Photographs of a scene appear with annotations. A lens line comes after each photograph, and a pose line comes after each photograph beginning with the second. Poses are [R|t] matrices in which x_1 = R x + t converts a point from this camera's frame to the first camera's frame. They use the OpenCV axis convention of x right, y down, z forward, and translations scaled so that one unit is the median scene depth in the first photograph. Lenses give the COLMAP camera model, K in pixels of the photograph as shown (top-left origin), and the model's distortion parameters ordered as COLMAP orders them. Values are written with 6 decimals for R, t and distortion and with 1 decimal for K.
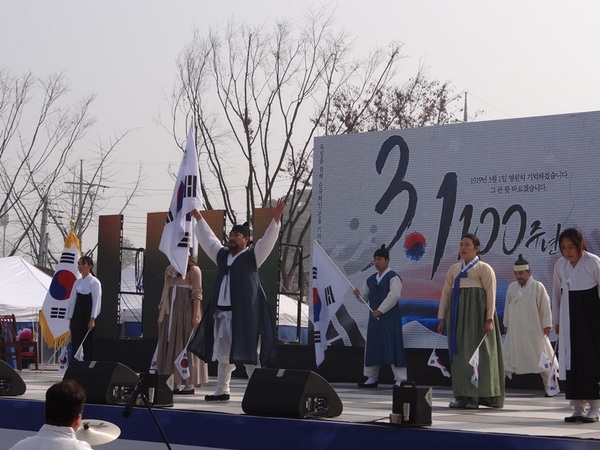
lens RADIAL K [[1388.6, 0, 299.5], [0, 1388.6, 225.1], [0, 0, 1]] dist [-0.010512, 0.000000]
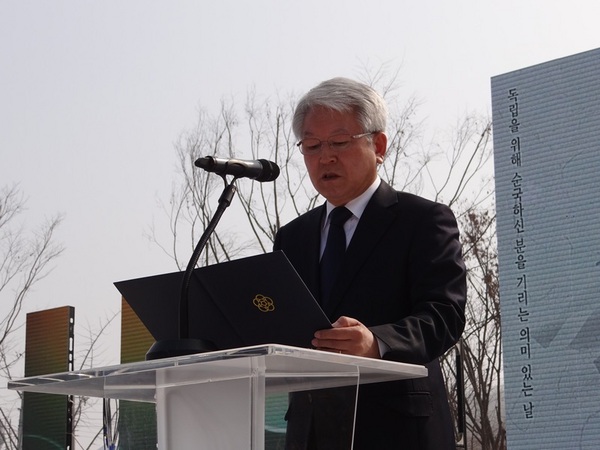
lens RADIAL K [[1388.6, 0, 301.0], [0, 1388.6, 224.5], [0, 0, 1]] dist [-0.010512, 0.000000]
pose [[0.999080, -0.042792, 0.002983, -0.029258], [0.042751, 0.987571, -0.151249, 0.025697], [0.003527, 0.151238, 0.988491, 0.317484]]
